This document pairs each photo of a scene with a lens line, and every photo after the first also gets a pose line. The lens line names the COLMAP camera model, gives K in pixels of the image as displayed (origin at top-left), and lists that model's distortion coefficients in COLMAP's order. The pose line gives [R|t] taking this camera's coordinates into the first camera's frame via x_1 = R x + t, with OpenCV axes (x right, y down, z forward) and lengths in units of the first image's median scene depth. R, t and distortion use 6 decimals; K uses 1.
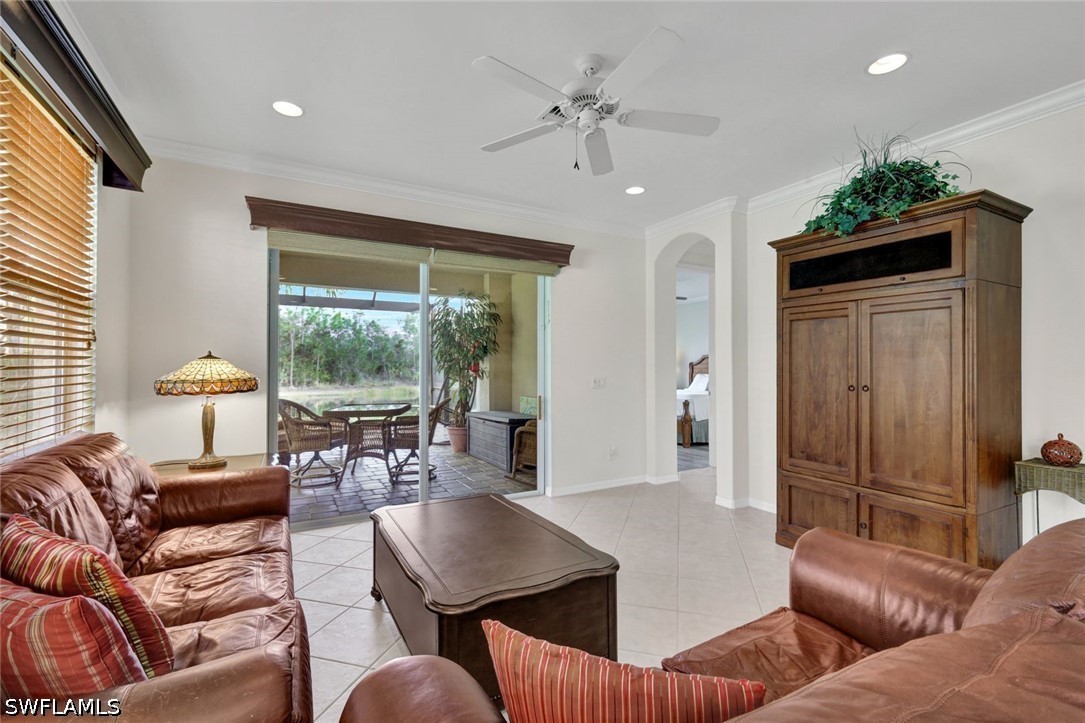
lens RADIAL K [[476.8, 0, 542.5], [0, 476.8, 361.5], [0, 0, 1]] dist [0.019617, -0.000605]
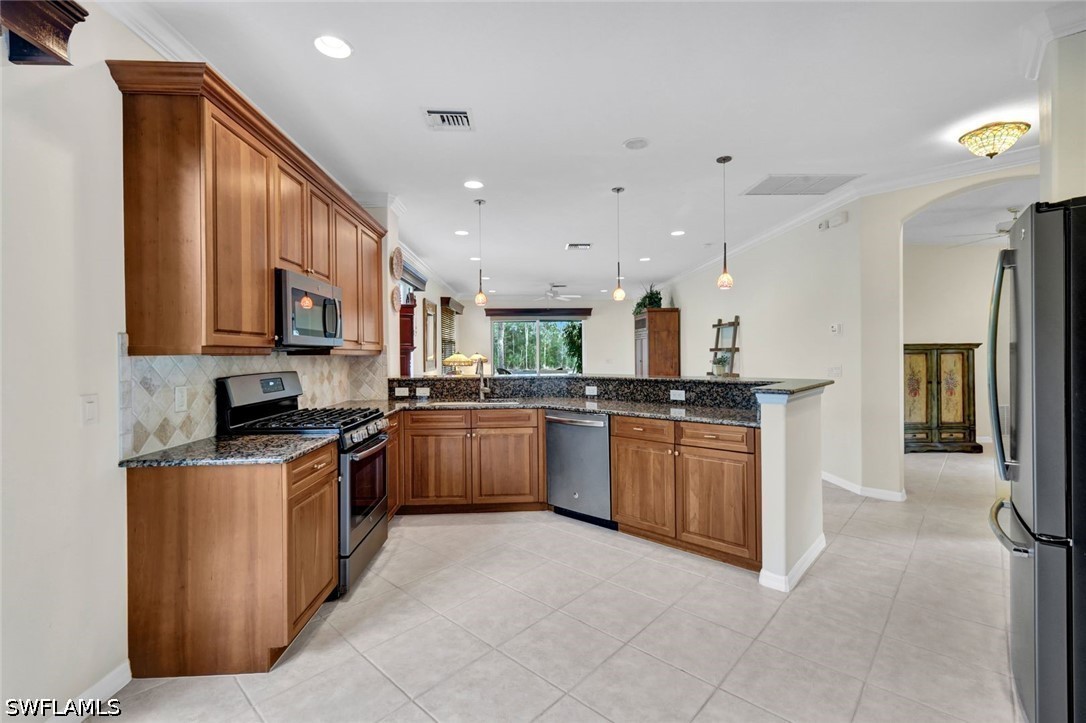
lens RADIAL K [[477.2, 0, 543.0], [0, 477.2, 361.5], [0, 0, 1]] dist [0.019617, -0.000605]
pose [[0.895185, -0.001427, -0.445692, 0.980005], [0.015606, 0.999482, 0.028145, -0.030908], [0.445421, -0.032151, 0.894744, -1.444952]]
